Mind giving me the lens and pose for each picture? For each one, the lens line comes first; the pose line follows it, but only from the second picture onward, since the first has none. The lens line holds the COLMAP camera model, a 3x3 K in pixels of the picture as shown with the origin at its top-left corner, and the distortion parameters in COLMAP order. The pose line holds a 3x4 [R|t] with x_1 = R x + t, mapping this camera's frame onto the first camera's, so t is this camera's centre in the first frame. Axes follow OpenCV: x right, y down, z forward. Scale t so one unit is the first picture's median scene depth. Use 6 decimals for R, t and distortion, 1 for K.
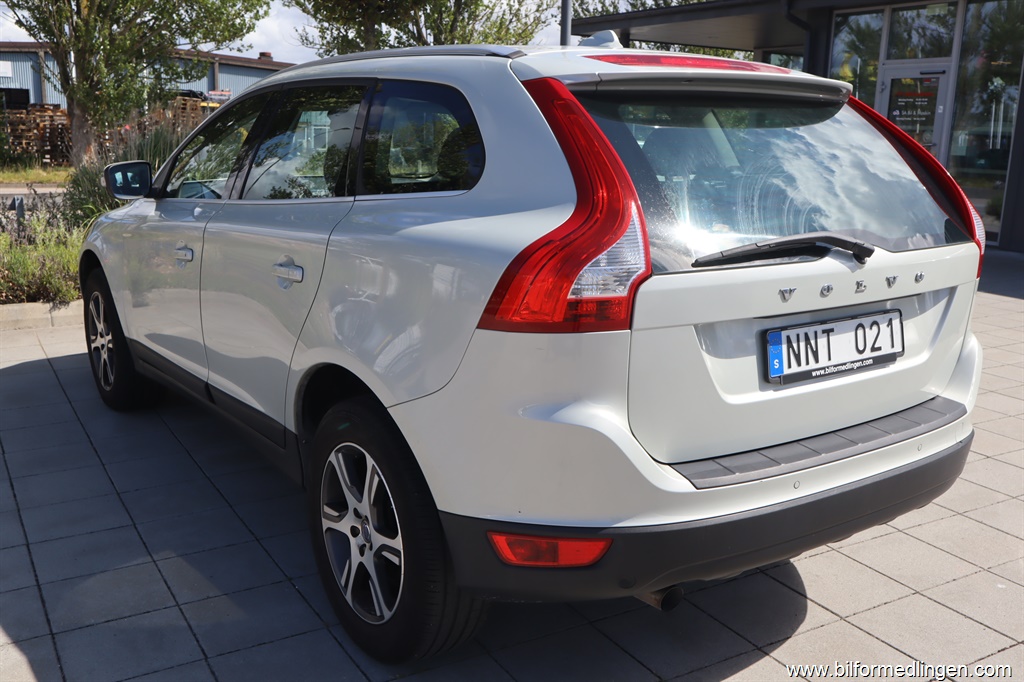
lens RADIAL K [[1005.3, 0, 512.0], [0, 1005.3, 341.0], [0, 0, 1]] dist [-0.040924, 0.008635]
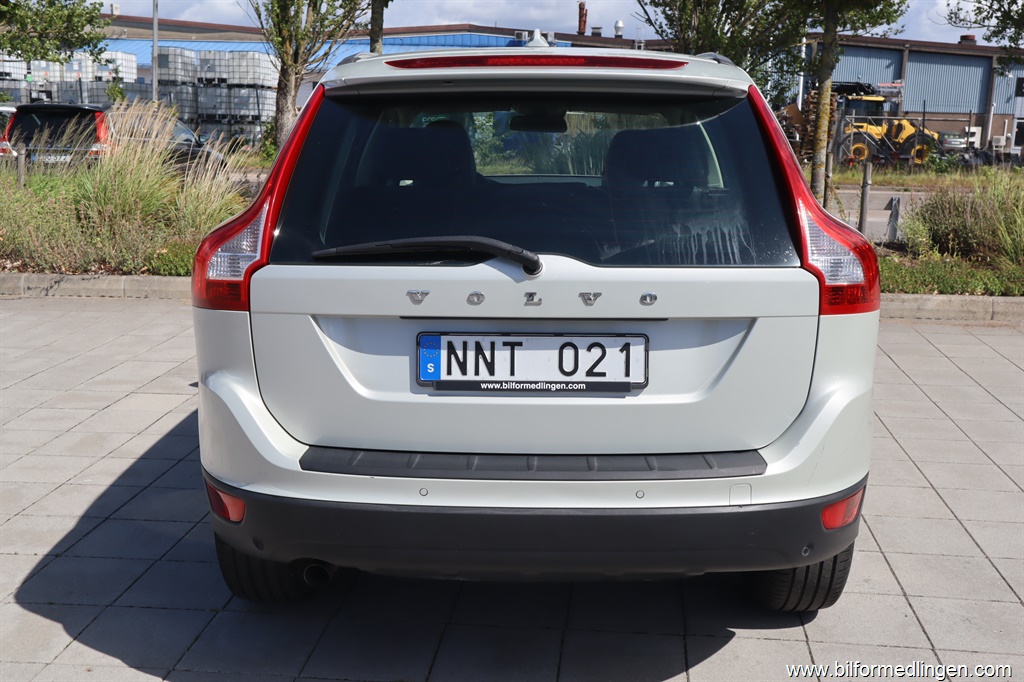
lens RADIAL K [[1119.6, 0, 512.0], [0, 1119.6, 341.0], [0, 0, 1]] dist [0.022383, 0.030905]
pose [[0.792086, 0.110087, -0.600400, 0.948194], [-0.121709, 0.992335, 0.021385, -0.035357], [0.598152, 0.056135, 0.799414, 0.158580]]
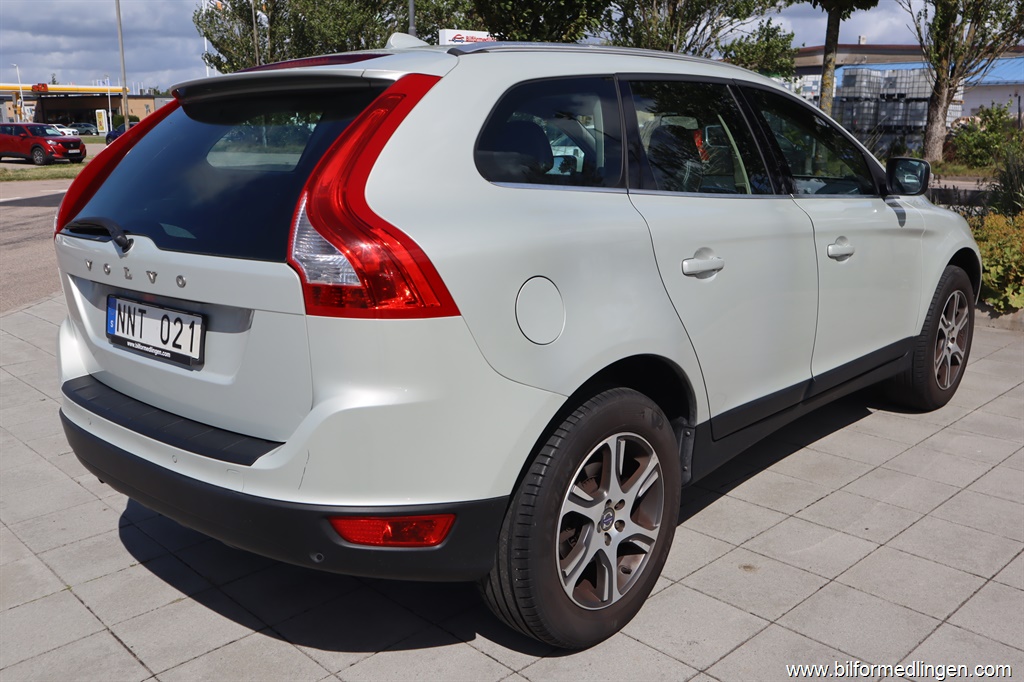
lens RADIAL K [[932.0, 0, 512.0], [0, 932.0, 341.0], [0, 0, 1]] dist [-0.015382, 0.000503]
pose [[0.209733, 0.196105, -0.957891, 1.390973], [-0.186271, 0.969752, 0.157749, -0.216106], [0.959852, 0.145342, 0.239918, 1.151926]]
